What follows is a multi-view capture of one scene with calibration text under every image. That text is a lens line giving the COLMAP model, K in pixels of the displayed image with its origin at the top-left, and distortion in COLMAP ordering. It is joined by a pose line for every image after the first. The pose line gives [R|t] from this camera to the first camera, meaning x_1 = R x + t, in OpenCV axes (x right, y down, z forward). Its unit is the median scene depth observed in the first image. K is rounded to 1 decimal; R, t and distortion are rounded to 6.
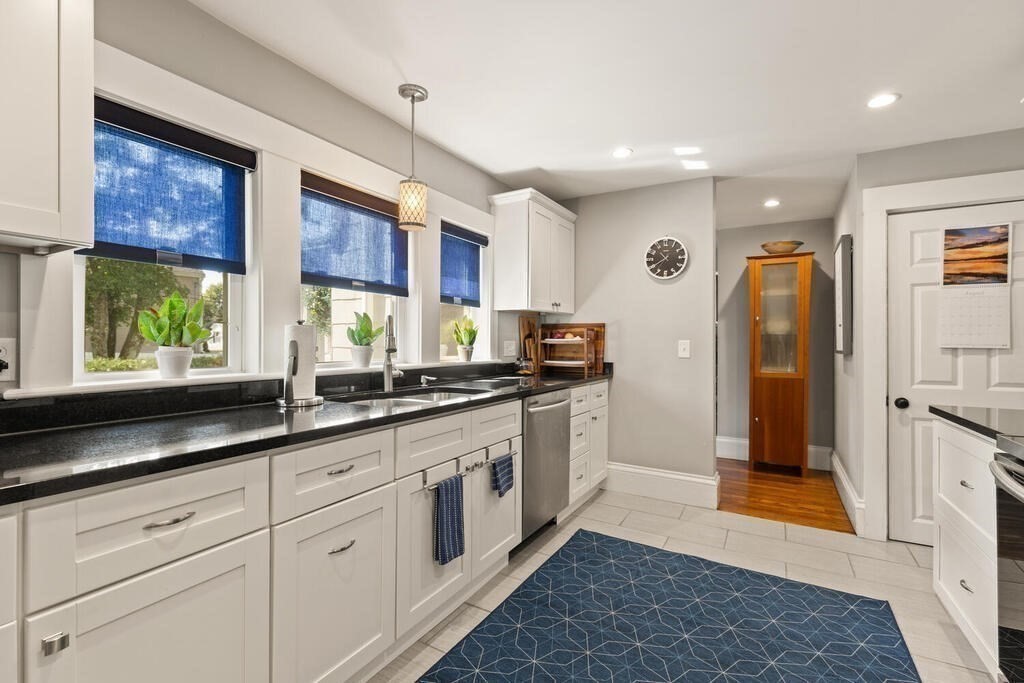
lens RADIAL K [[469.1, 0, 514.0], [0, 469.1, 344.3], [0, 0, 1]] dist [0.017675, -0.000430]
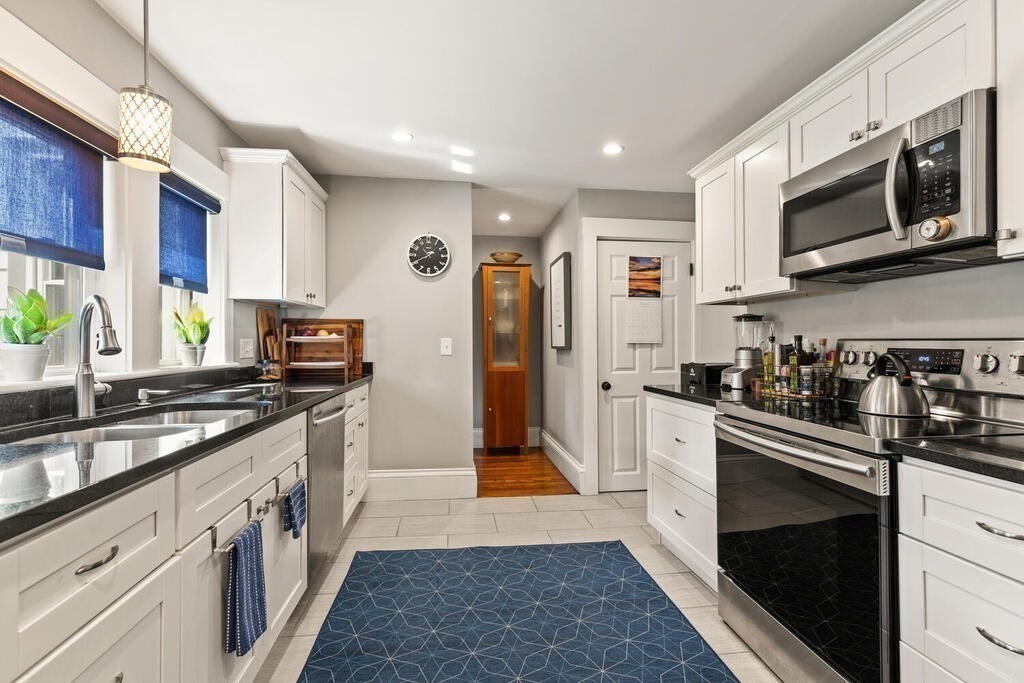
lens RADIAL K [[469.1, 0, 514.0], [0, 469.1, 344.3], [0, 0, 1]] dist [0.017675, -0.000430]
pose [[0.798170, -0.007474, 0.602386, -0.153915], [0.007825, 0.999967, 0.002038, 0.004877], [-0.602382, 0.003087, 0.798202, 0.117609]]
